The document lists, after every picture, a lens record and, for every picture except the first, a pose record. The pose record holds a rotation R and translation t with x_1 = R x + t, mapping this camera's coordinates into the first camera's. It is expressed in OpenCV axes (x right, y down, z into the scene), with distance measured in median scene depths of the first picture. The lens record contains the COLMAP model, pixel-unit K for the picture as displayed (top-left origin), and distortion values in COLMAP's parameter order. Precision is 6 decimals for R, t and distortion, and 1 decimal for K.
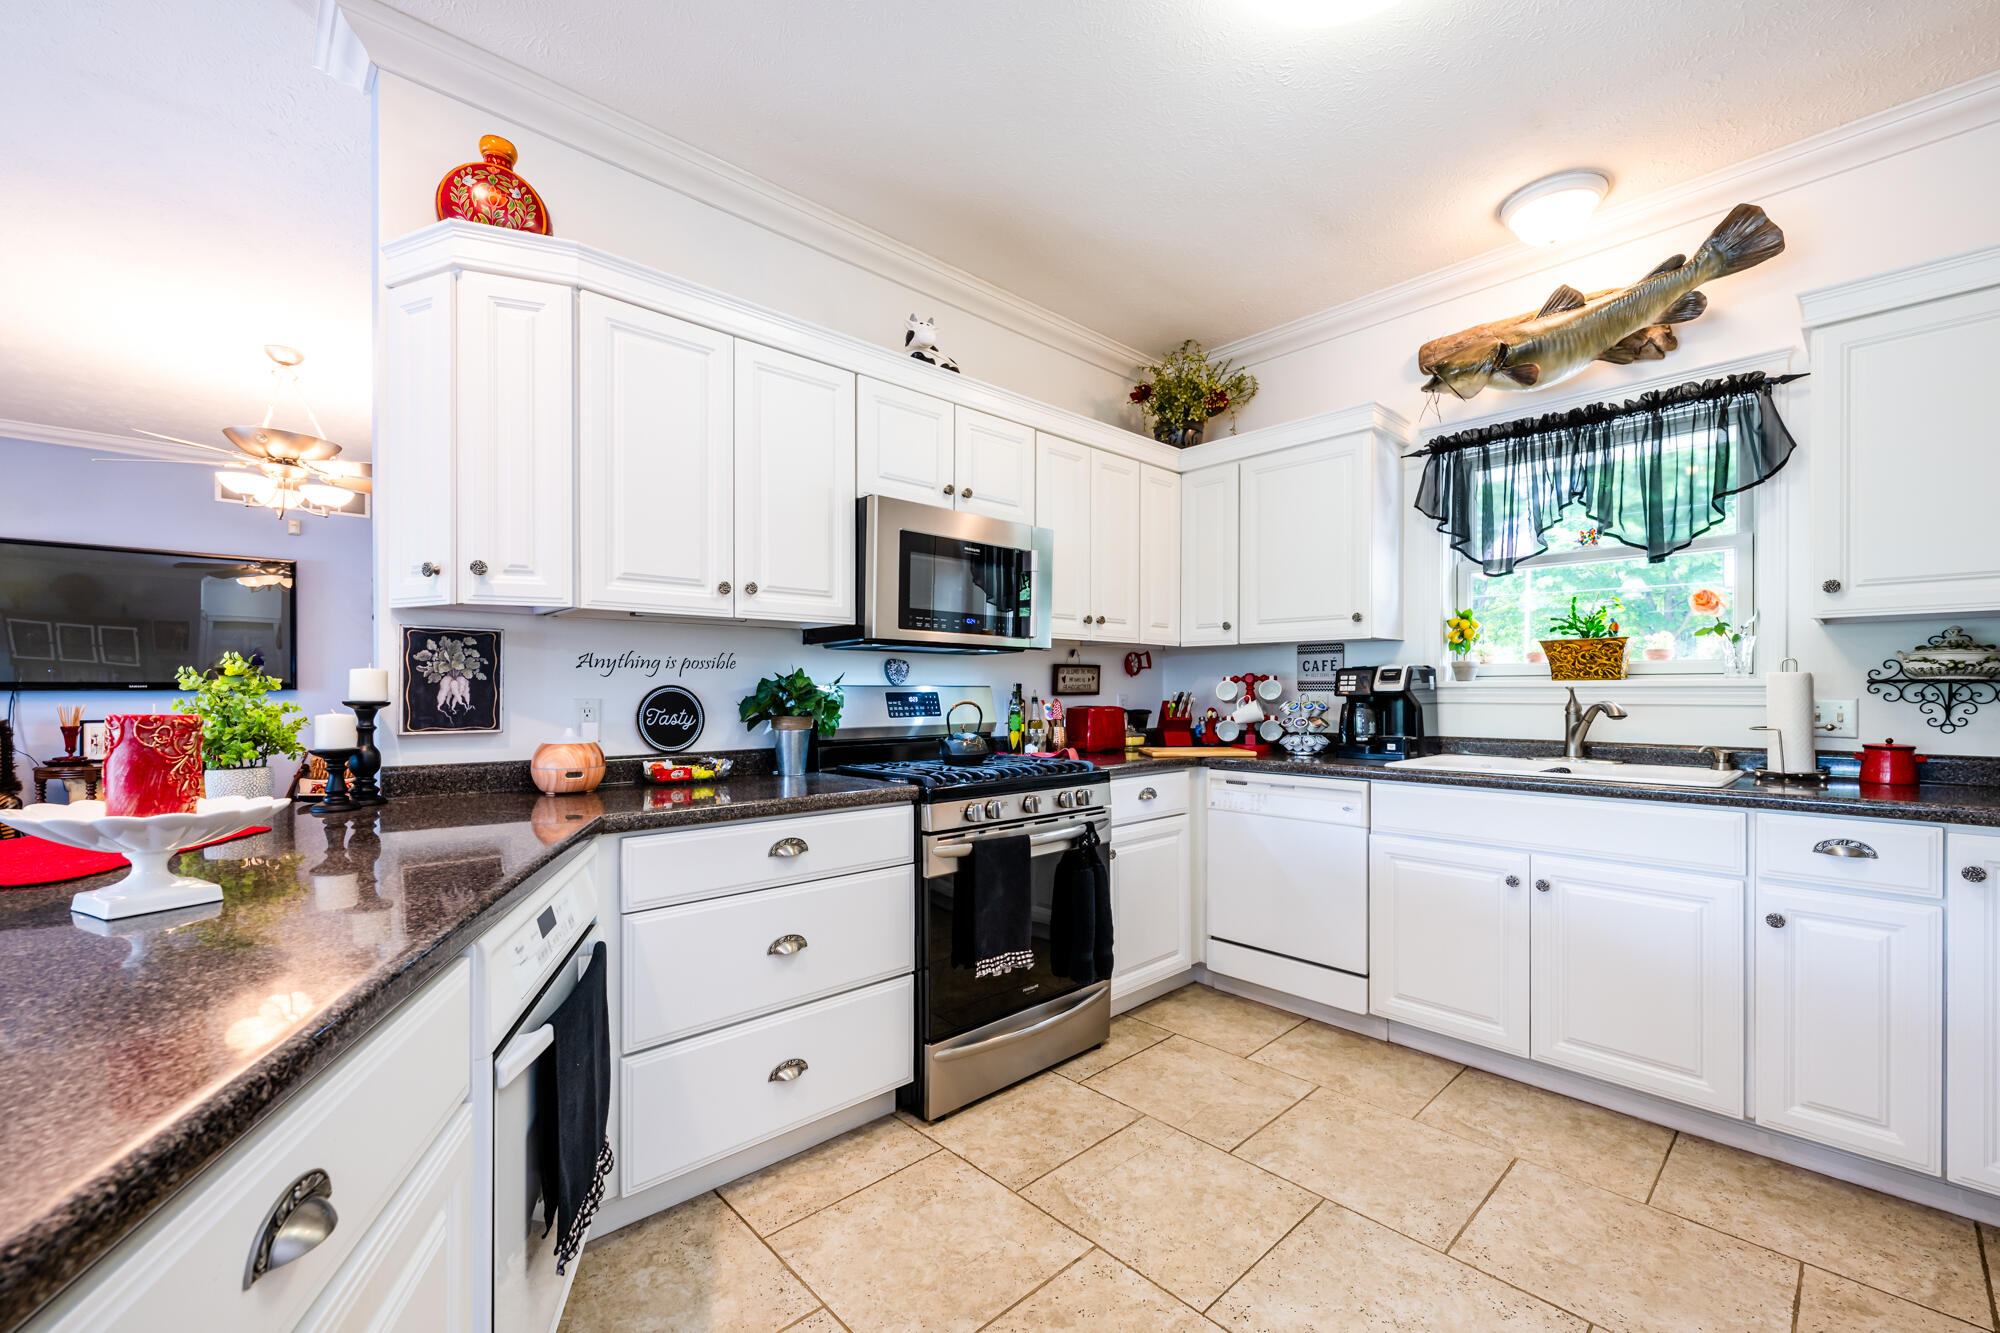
lens RADIAL K [[814.9, 0, 996.7], [0, 814.9, 686.9], [0, 0, 1]] dist [-0.001649, 0.000275]
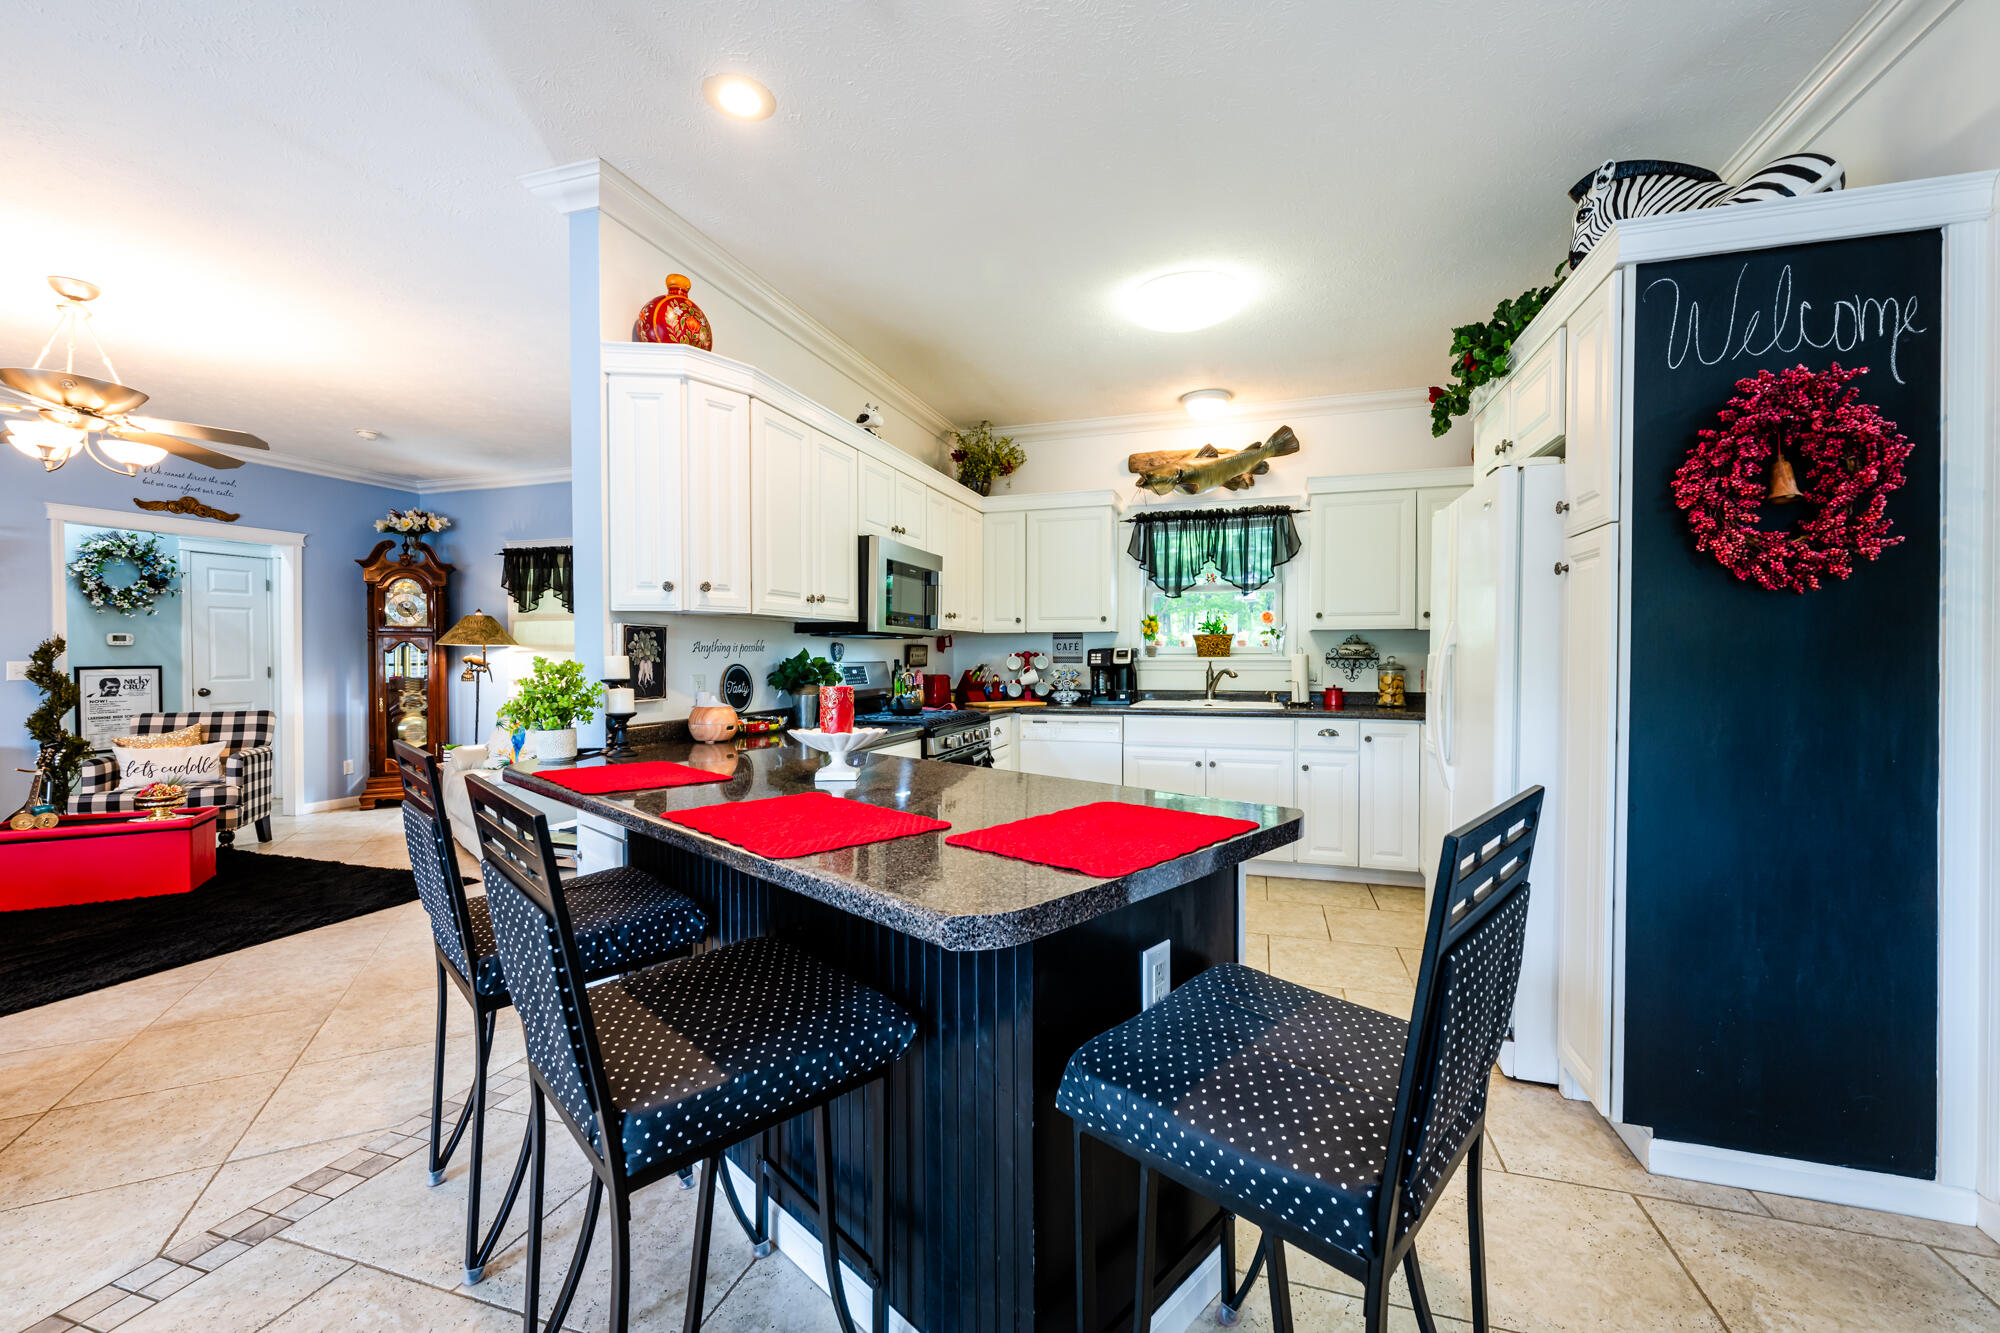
lens RADIAL K [[814.9, 0, 1002.0], [0, 814.9, 660.9], [0, 0, 1]] dist [-0.001649, 0.000275]
pose [[0.868614, -0.005127, 0.495463, -0.618324], [-0.000032, 0.999946, 0.010403, -0.019377], [-0.495490, -0.009053, 0.868567, -0.371101]]
